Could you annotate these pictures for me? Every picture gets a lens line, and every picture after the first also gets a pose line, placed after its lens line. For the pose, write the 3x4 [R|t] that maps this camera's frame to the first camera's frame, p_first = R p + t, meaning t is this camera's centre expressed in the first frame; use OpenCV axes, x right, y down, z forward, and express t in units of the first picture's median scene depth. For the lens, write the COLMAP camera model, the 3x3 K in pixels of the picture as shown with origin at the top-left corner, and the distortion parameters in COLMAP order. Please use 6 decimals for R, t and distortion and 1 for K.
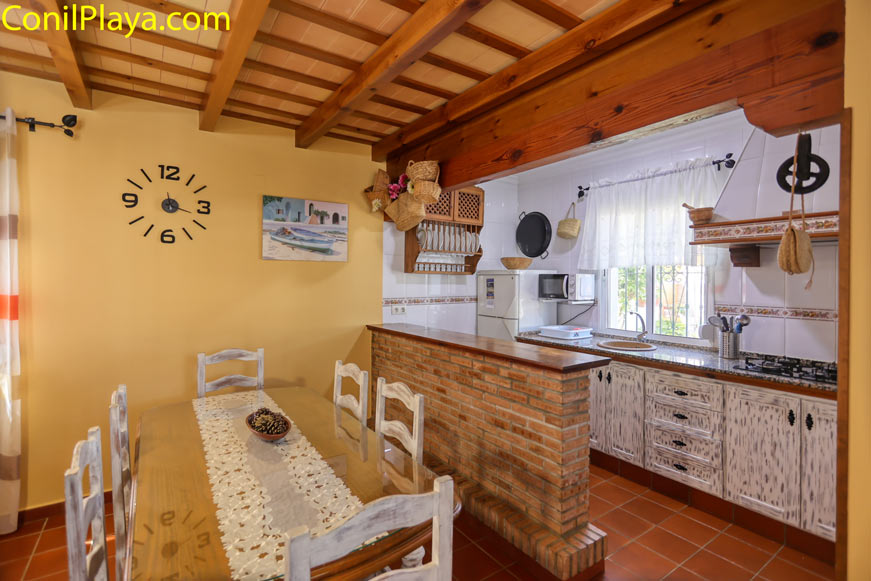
lens RADIAL K [[418.2, 0, 434.8], [0, 418.2, 280.4], [0, 0, 1]] dist [0.000404, 0.000223]
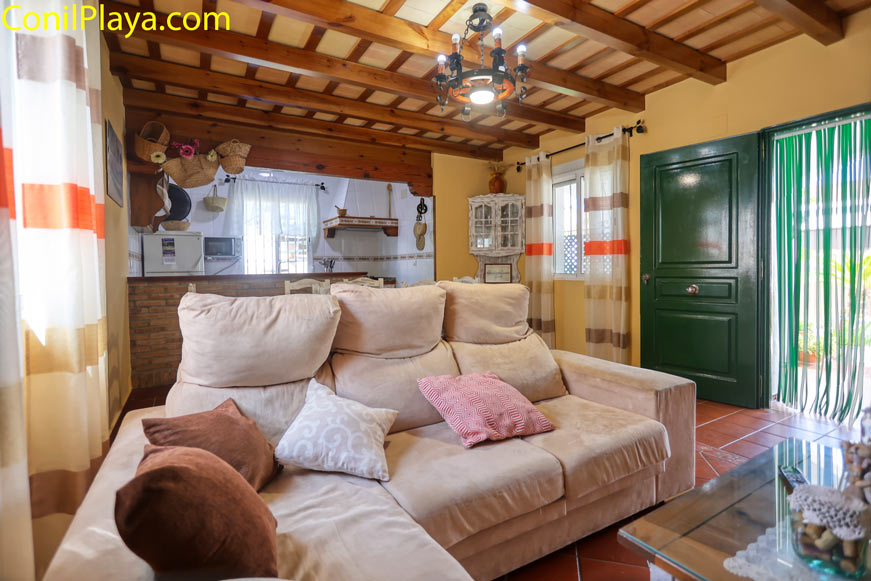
lens RADIAL K [[418.2, 0, 434.8], [0, 418.2, 280.4], [0, 0, 1]] dist [0.000404, 0.000223]
pose [[0.069161, -0.032662, 0.997071, -1.669555], [0.019319, 0.999320, 0.031396, 0.154819], [-0.997418, 0.017091, 0.069745, 0.389508]]
